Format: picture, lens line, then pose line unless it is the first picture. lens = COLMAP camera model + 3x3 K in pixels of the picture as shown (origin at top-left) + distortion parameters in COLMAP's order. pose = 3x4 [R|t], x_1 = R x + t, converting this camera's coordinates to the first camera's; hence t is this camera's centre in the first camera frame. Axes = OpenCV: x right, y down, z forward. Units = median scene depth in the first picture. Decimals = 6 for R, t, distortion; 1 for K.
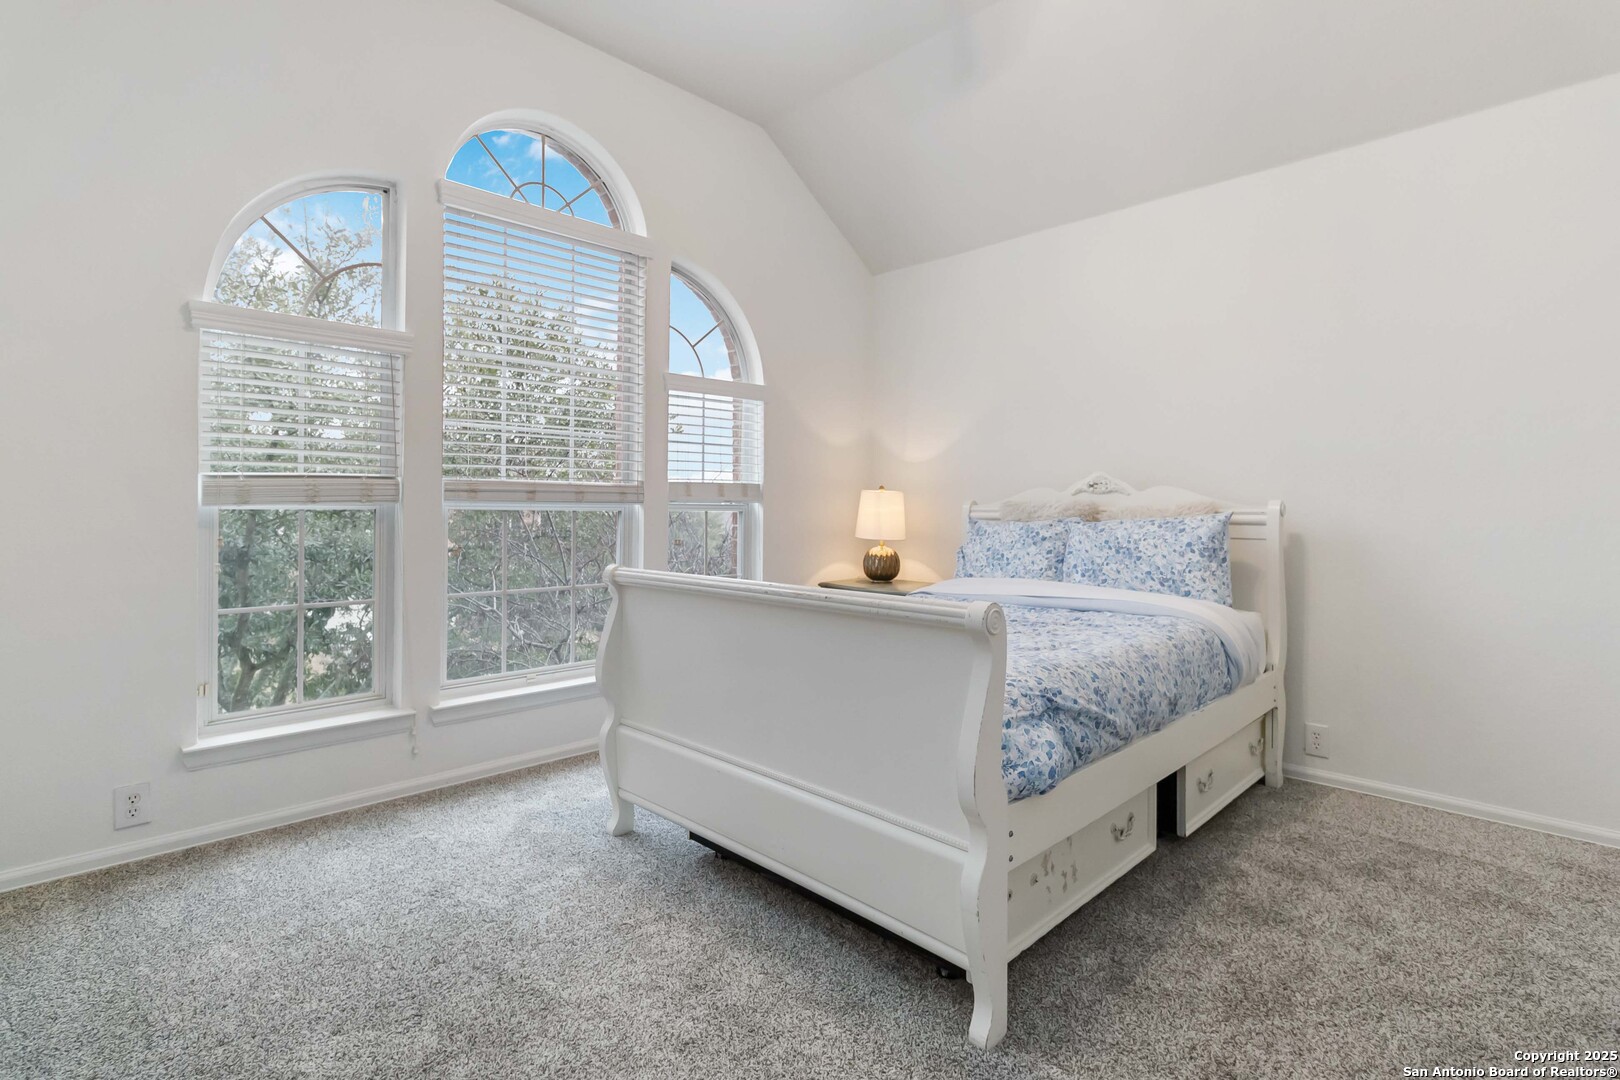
lens RADIAL K [[762.7, 0, 815.1], [0, 762.7, 509.8], [0, 0, 1]] dist [0.004669, 0.000631]
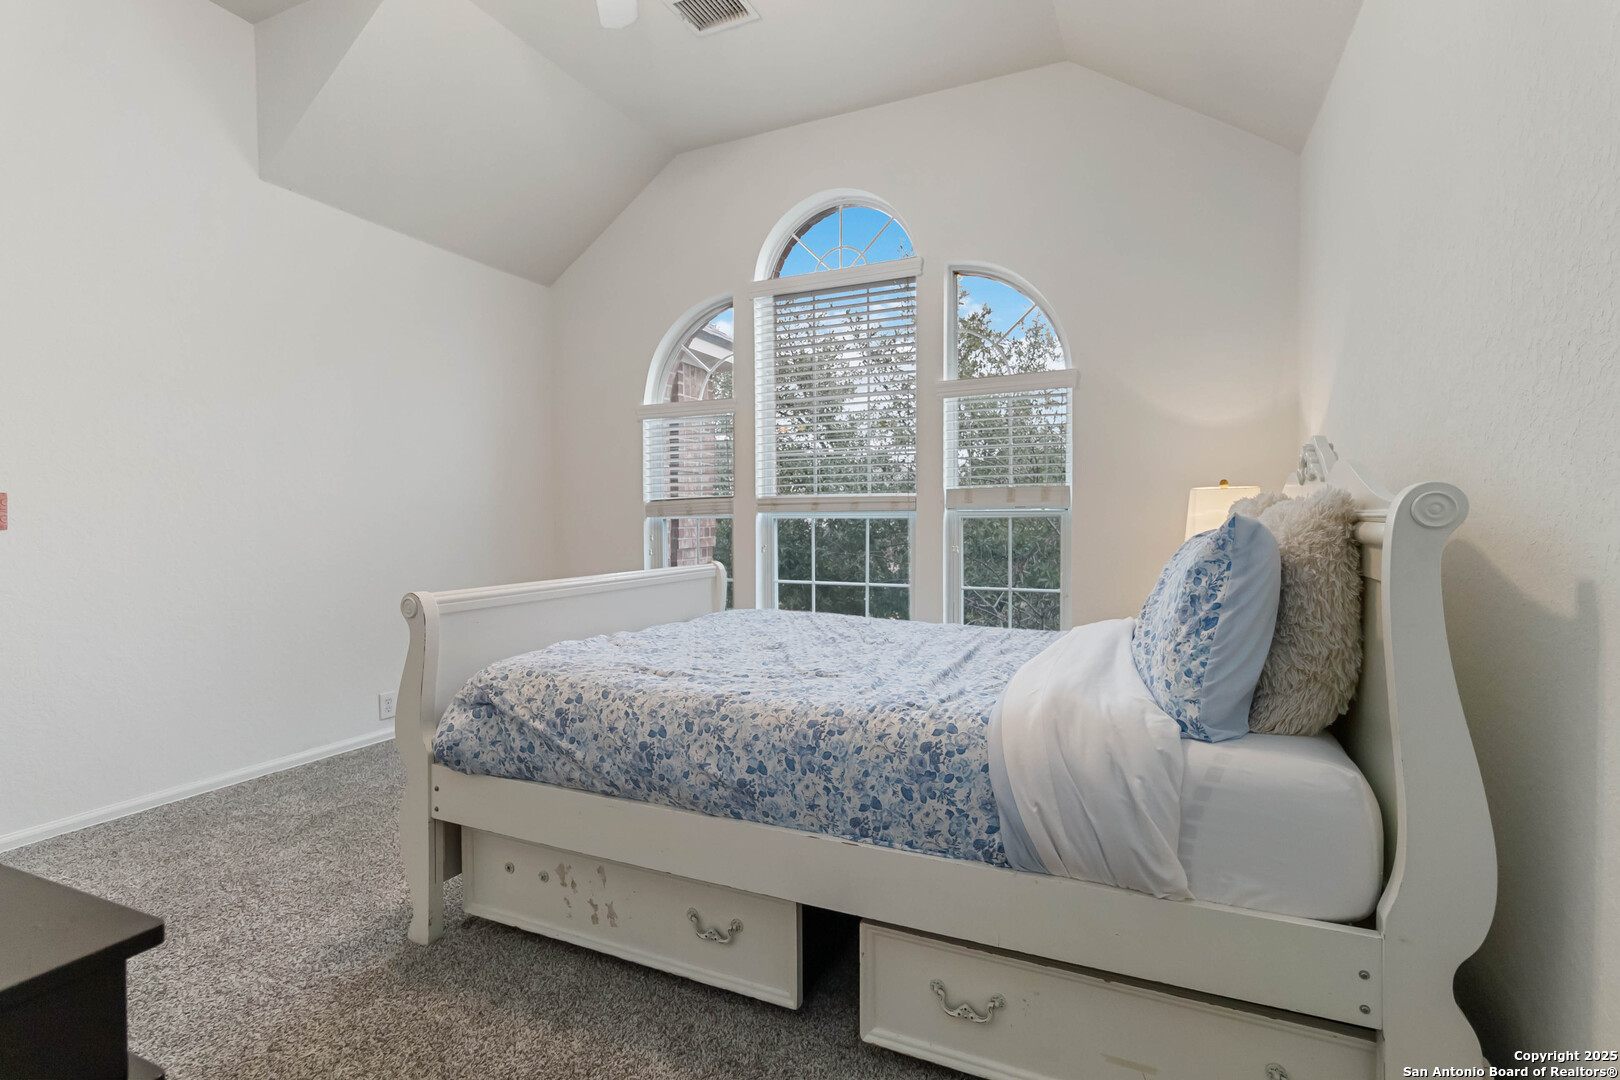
lens RADIAL K [[762.7, 0, 815.1], [0, 762.7, 509.8], [0, 0, 1]] dist [0.004669, 0.000631]
pose [[0.327300, -0.012969, -0.944831, 0.828052], [0.006295, 0.999914, -0.011545, 0.000666], [0.944899, -0.002169, 0.327354, 0.605073]]
